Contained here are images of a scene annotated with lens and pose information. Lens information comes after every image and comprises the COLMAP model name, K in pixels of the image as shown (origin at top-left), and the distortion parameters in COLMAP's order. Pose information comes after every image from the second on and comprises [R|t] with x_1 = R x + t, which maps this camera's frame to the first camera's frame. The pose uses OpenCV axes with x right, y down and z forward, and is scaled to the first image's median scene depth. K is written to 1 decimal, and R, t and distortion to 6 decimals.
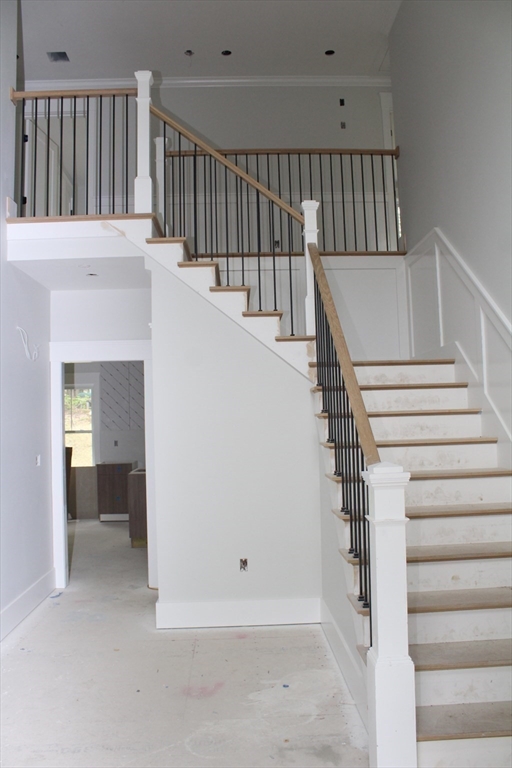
lens RADIAL K [[628.2, 0, 256.0], [0, 628.2, 384.0], [0, 0, 1]] dist [-0.109480, 0.001490]
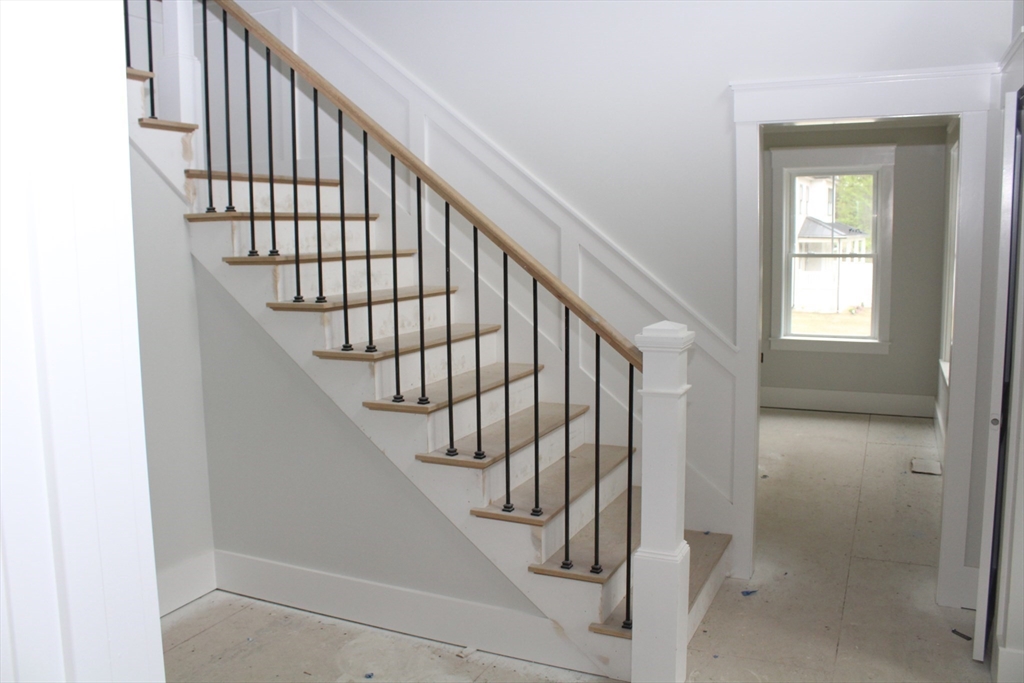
lens RADIAL K [[837.6, 0, 512.0], [0, 837.6, 341.5], [0, 0, 1]] dist [-0.109480, 0.001490]
pose [[0.465892, -0.094404, 0.879791, -0.526786], [-0.047773, 0.990158, 0.131545, 0.011051], [-0.883551, -0.103317, 0.456797, 0.419144]]
